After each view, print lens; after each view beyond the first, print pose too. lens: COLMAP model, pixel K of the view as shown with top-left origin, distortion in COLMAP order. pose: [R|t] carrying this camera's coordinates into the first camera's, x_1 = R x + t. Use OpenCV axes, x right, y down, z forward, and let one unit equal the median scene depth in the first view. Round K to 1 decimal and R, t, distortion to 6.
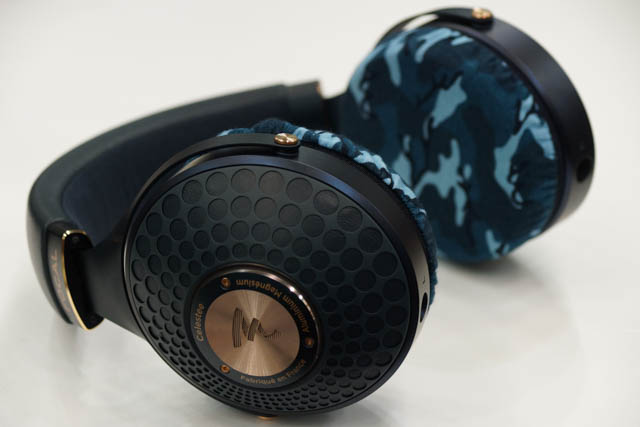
lens RADIAL K [[1901.6, 0, 320.0], [0, 1901.6, 213.5], [0, 0, 1]] dist [-0.017799, -0.325912]
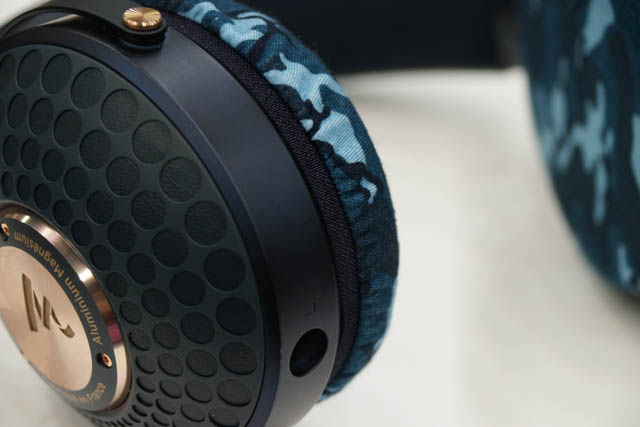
lens RADIAL K [[1901.6, 0, 320.0], [0, 1901.6, 213.5], [0, 0, 1]] dist [-0.017799, -0.325912]
pose [[0.868738, 0.245437, -0.430181, 0.289607], [-0.183412, 0.966250, 0.180892, -0.094637], [0.460059, -0.078247, 0.884434, 0.485026]]
